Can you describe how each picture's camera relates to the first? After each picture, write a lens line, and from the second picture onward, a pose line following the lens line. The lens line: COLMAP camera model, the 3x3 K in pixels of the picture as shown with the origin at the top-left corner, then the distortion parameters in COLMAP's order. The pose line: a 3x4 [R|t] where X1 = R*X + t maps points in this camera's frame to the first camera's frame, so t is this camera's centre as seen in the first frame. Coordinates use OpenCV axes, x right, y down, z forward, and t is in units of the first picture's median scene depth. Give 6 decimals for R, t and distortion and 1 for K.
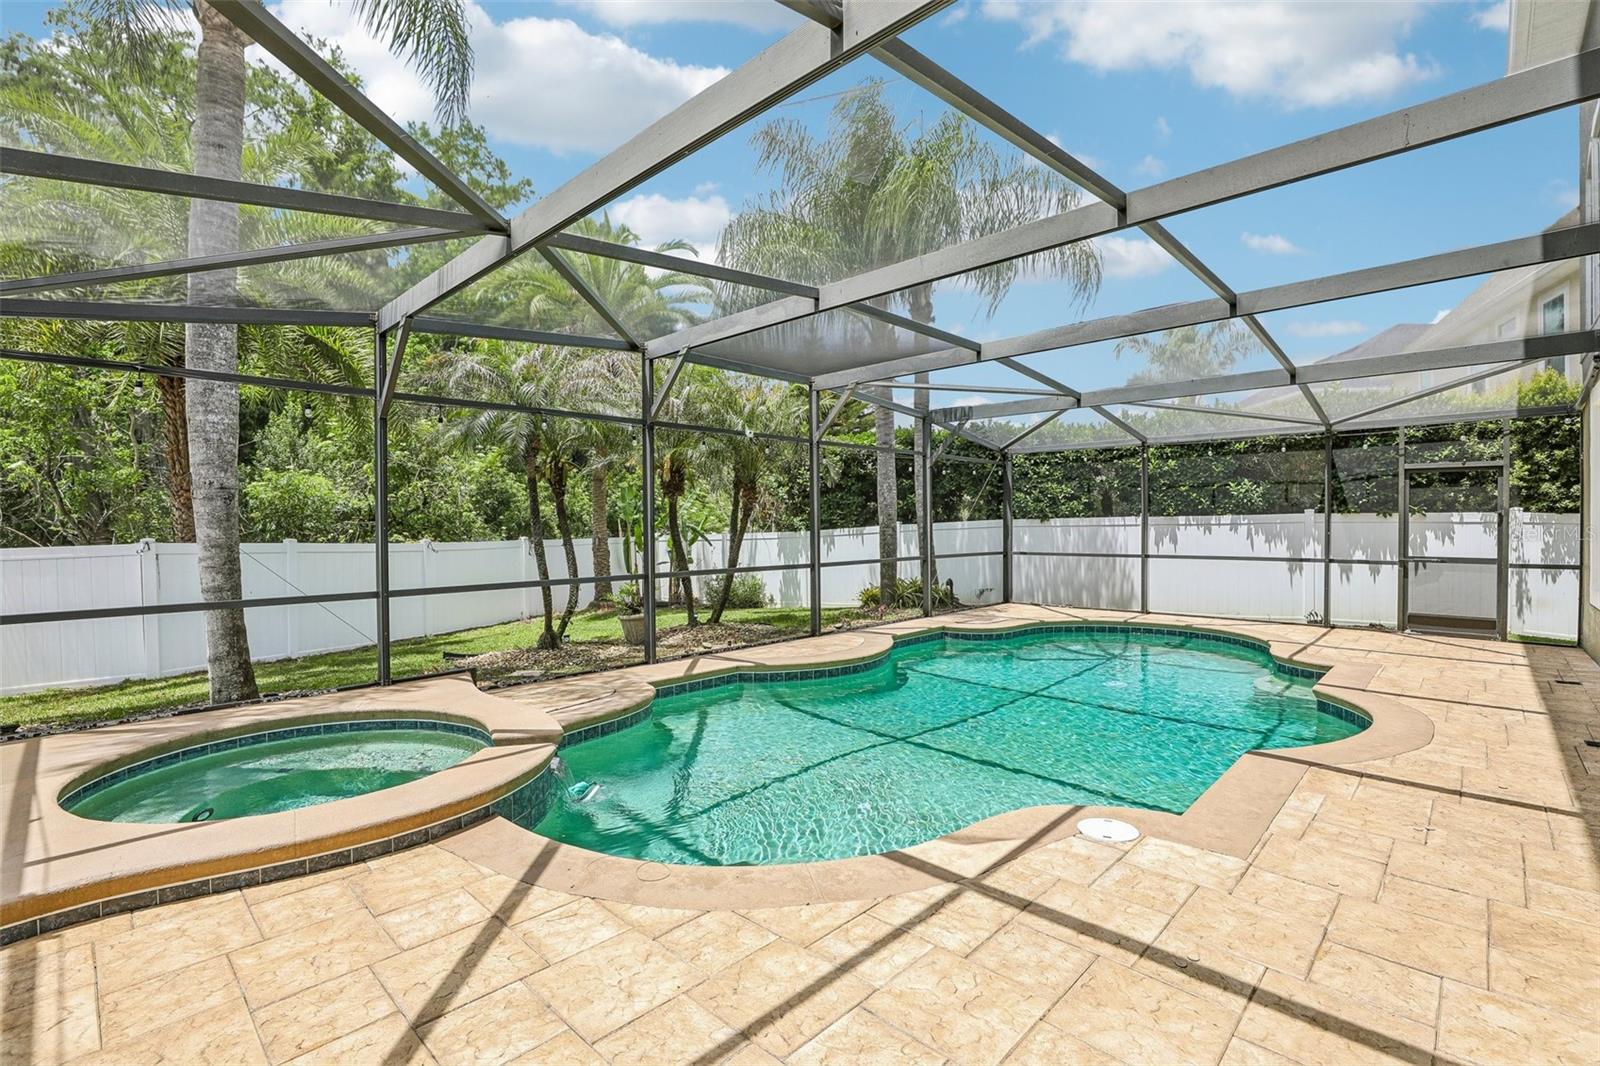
lens RADIAL K [[727.7, 0, 801.0], [0, 727.7, 528.8], [0, 0, 1]] dist [-0.044452, 0.013220]
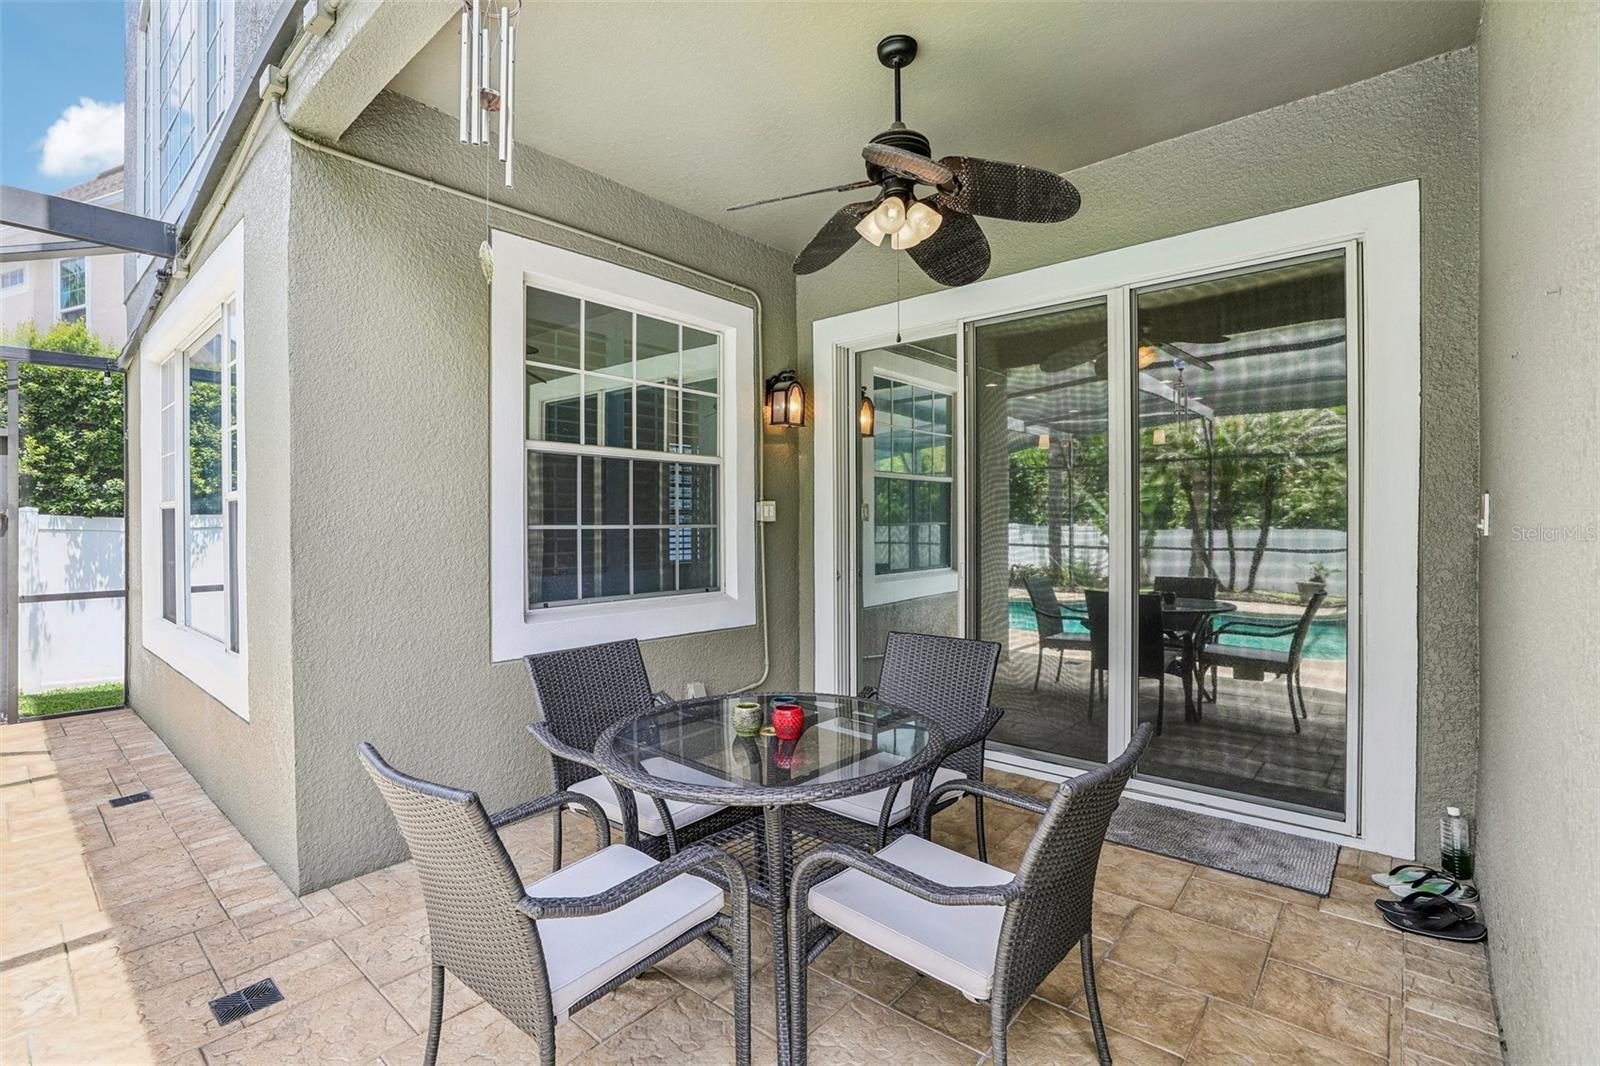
lens RADIAL K [[727.7, 0, 801.0], [0, 727.7, 528.8], [0, 0, 1]] dist [-0.044452, 0.013220]
pose [[-0.059653, -0.000228, 0.998219, 0.292409], [0.008781, 0.999961, 0.000754, -0.003430], [-0.998181, 0.008810, -0.059649, 0.294902]]
